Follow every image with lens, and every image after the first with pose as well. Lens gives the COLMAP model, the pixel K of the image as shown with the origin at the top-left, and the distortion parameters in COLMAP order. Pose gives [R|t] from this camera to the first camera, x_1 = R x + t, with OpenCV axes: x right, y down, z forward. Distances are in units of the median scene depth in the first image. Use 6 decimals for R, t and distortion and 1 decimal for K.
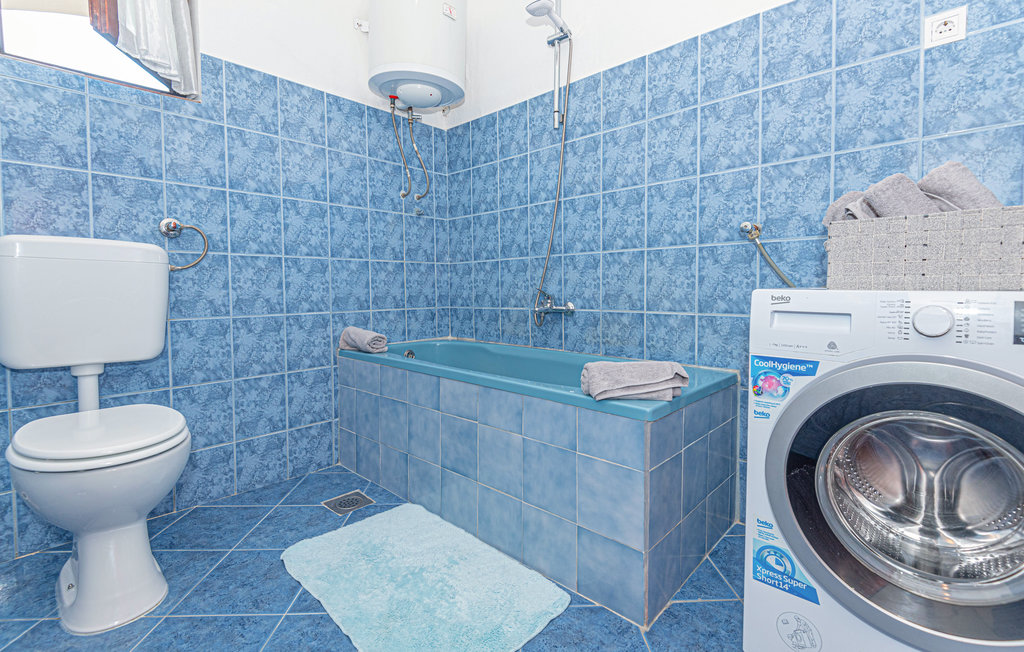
lens RADIAL K [[462.6, 0, 516.3], [0, 462.6, 303.7], [0, 0, 1]] dist [0.028583, -0.014969]
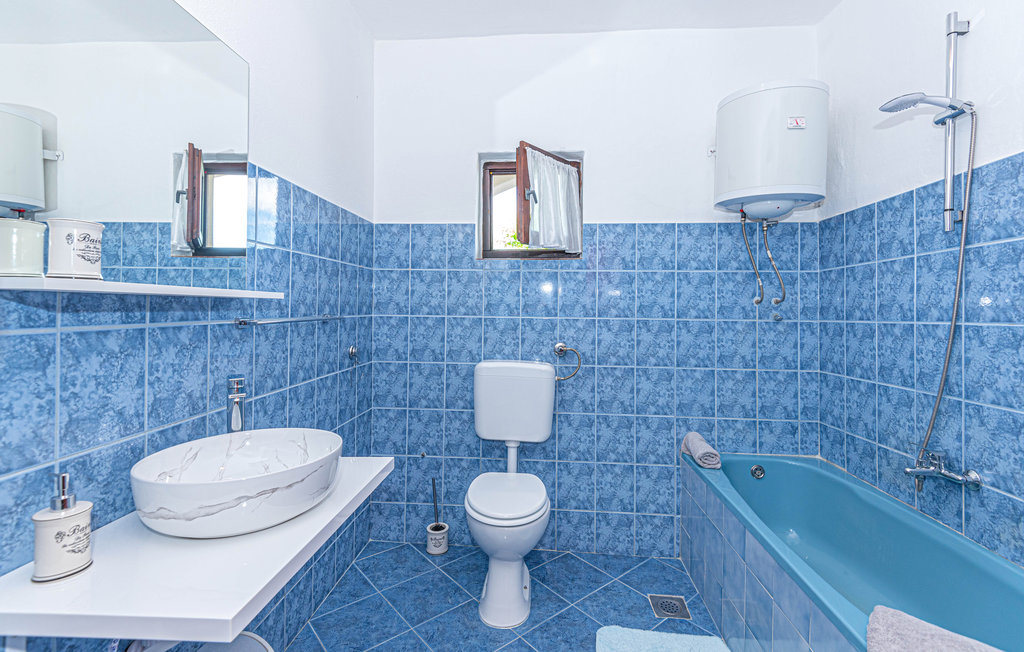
lens RADIAL K [[462.6, 0, 516.3], [0, 462.6, 303.7], [0, 0, 1]] dist [0.028583, -0.014969]
pose [[0.623727, 0.001419, -0.781641, 0.234867], [-0.046710, 0.998279, -0.035461, -0.195544], [0.780245, 0.058629, 0.622720, -0.005556]]
